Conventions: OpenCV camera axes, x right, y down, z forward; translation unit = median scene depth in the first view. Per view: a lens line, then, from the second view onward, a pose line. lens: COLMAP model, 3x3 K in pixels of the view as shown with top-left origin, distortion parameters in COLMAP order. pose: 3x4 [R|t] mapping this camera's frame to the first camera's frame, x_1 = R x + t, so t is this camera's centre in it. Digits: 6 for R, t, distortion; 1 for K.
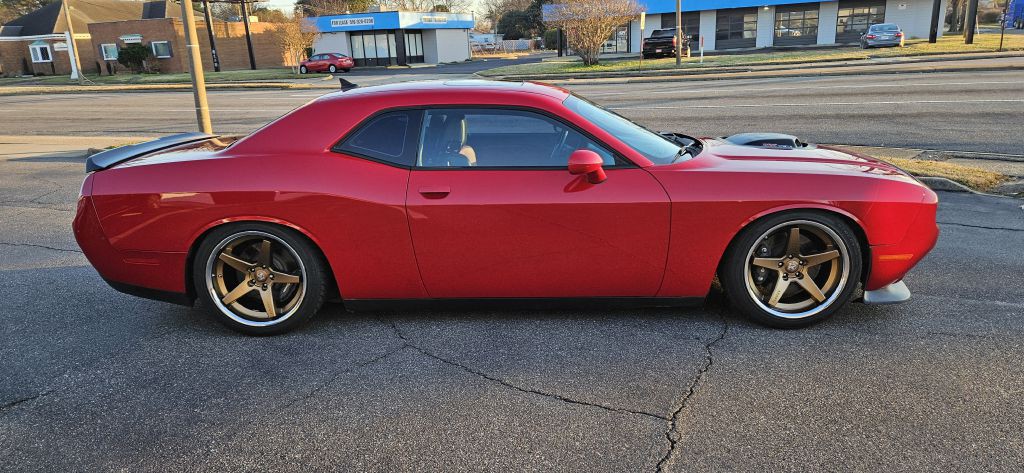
lens RADIAL K [[680.9, 0, 507.3], [0, 680.9, 240.8], [0, 0, 1]] dist [0.082981, -0.069469]
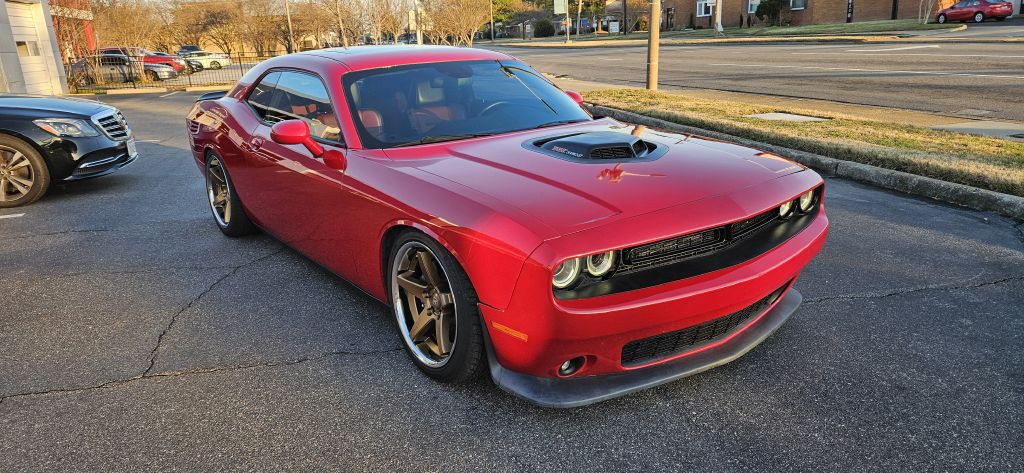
lens RADIAL K [[680.9, 0, 499.2], [0, 680.9, 247.8], [0, 0, 1]] dist [0.082981, -0.069469]
pose [[0.616750, 0.243624, -0.748510, 0.103658], [-0.186780, 0.969036, 0.161500, -0.016246], [0.764678, 0.040201, 0.643157, 0.055812]]
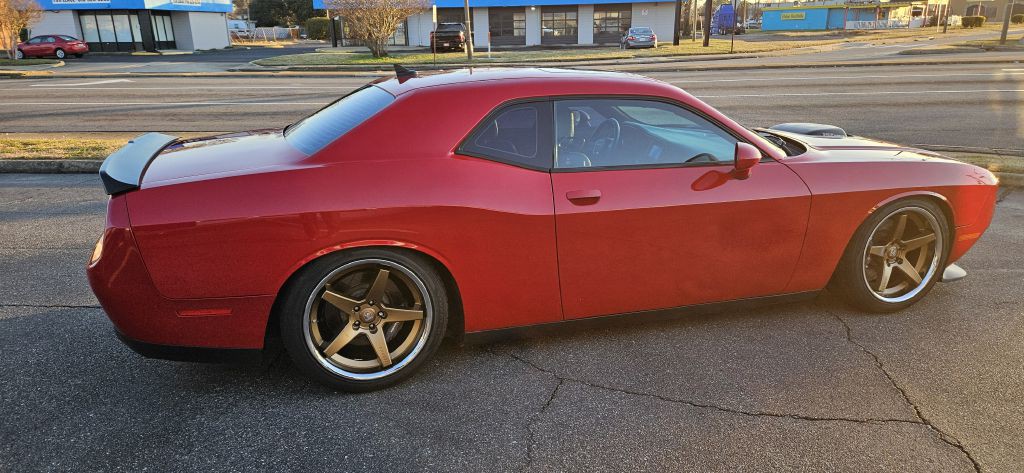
lens RADIAL K [[680.9, 0, 509.1], [0, 680.9, 241.4], [0, 0, 1]] dist [0.082981, -0.069469]
pose [[0.940879, -0.070696, 0.331283, -0.047391], [0.067476, 0.997495, 0.021228, -0.004004], [-0.331954, 0.002381, 0.943293, 0.021519]]
